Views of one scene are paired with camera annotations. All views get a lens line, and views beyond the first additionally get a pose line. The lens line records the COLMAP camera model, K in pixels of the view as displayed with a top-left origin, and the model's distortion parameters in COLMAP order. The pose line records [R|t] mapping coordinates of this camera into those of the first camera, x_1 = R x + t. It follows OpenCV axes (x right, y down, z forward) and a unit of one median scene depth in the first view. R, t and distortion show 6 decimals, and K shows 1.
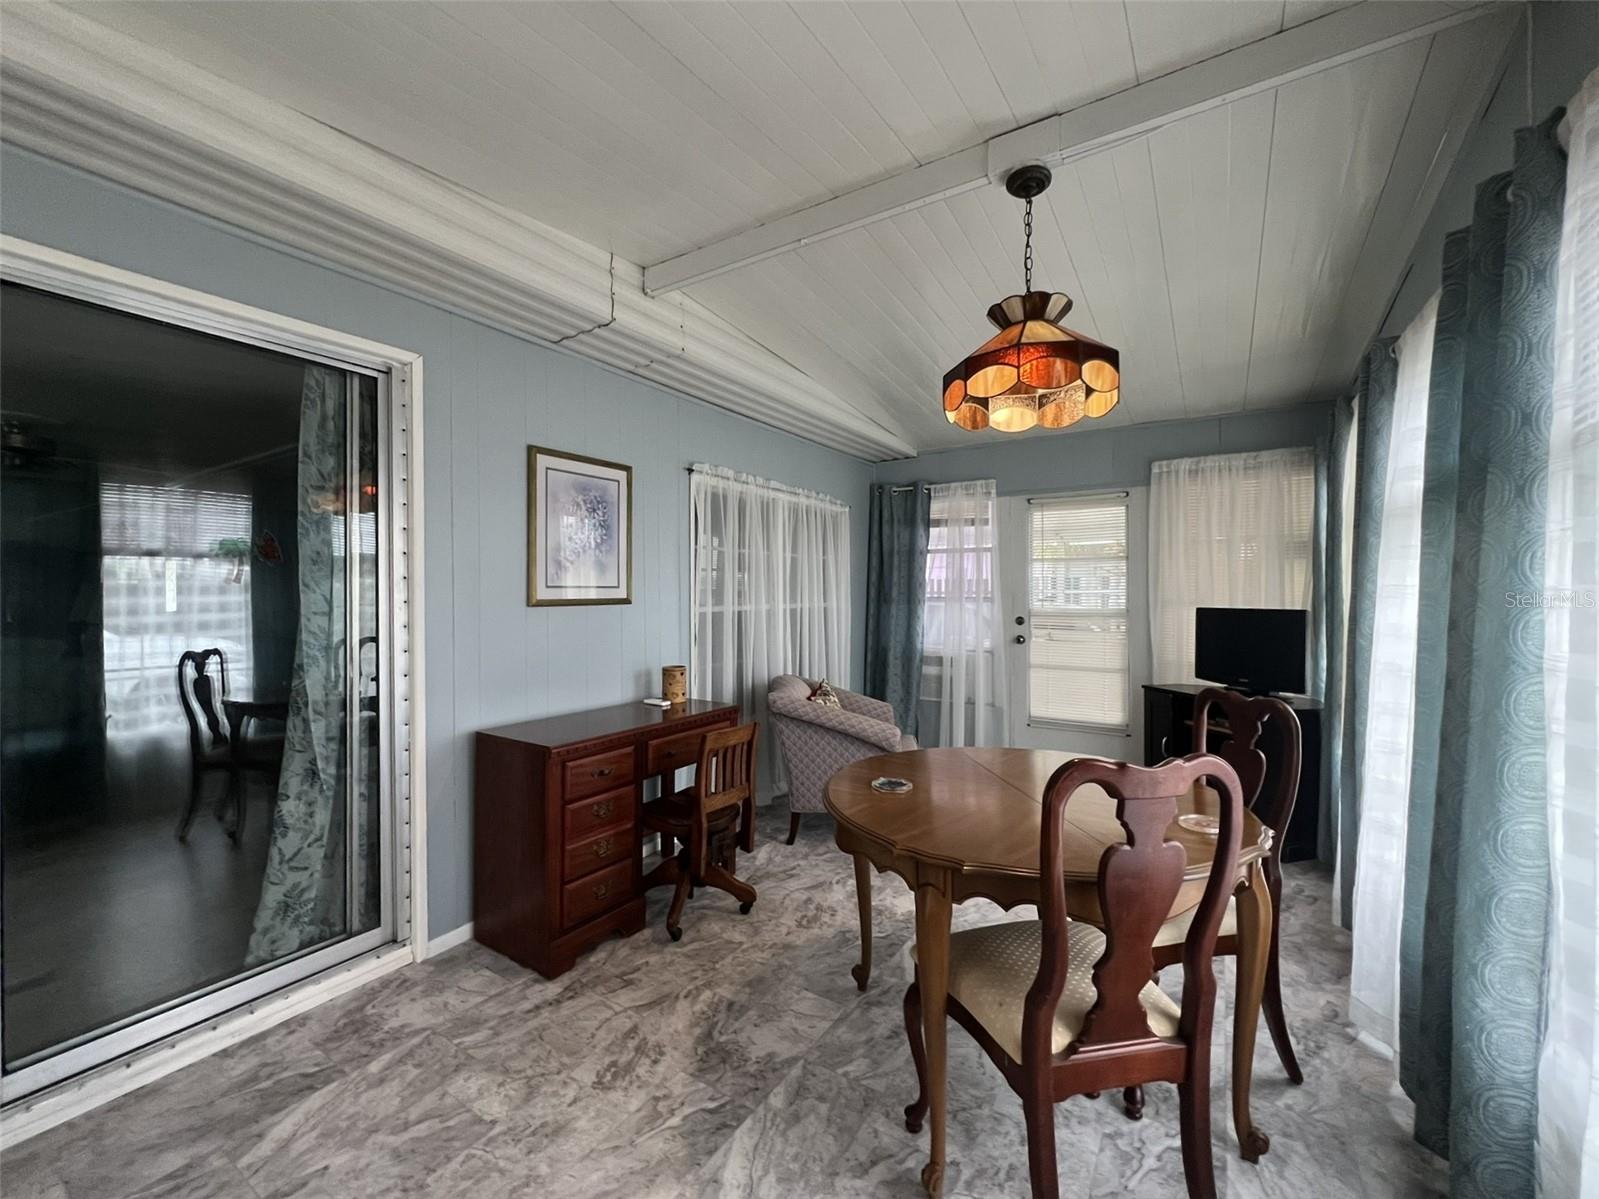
lens RADIAL K [[658.2, 0, 794.8], [0, 658.2, 595.9], [0, 0, 1]] dist [-0.005361, 0.000724]
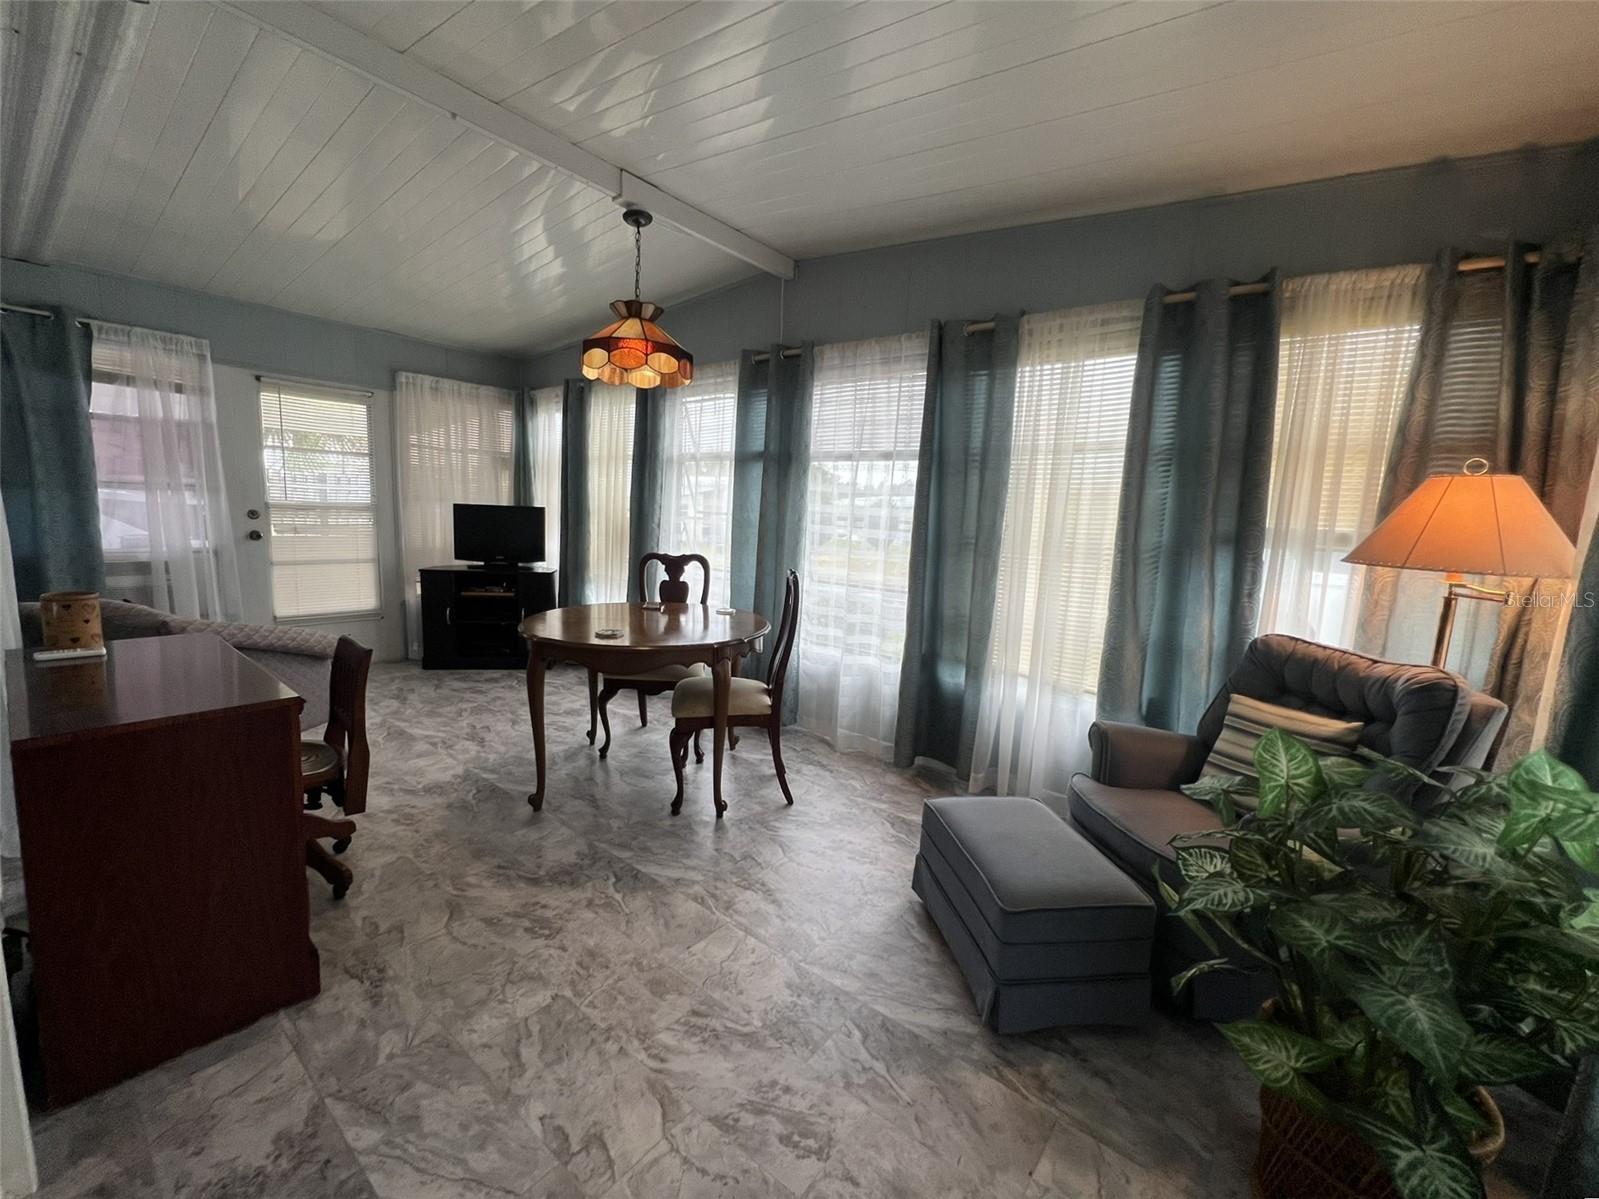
lens RADIAL K [[658.2, 0, 794.8], [0, 658.2, 595.9], [0, 0, 1]] dist [-0.005361, 0.000724]
pose [[0.089266, -0.125098, 0.988120, -0.562486], [-0.041441, 0.990755, 0.129176, 0.002662], [-0.995145, -0.052480, 0.083257, 0.225772]]
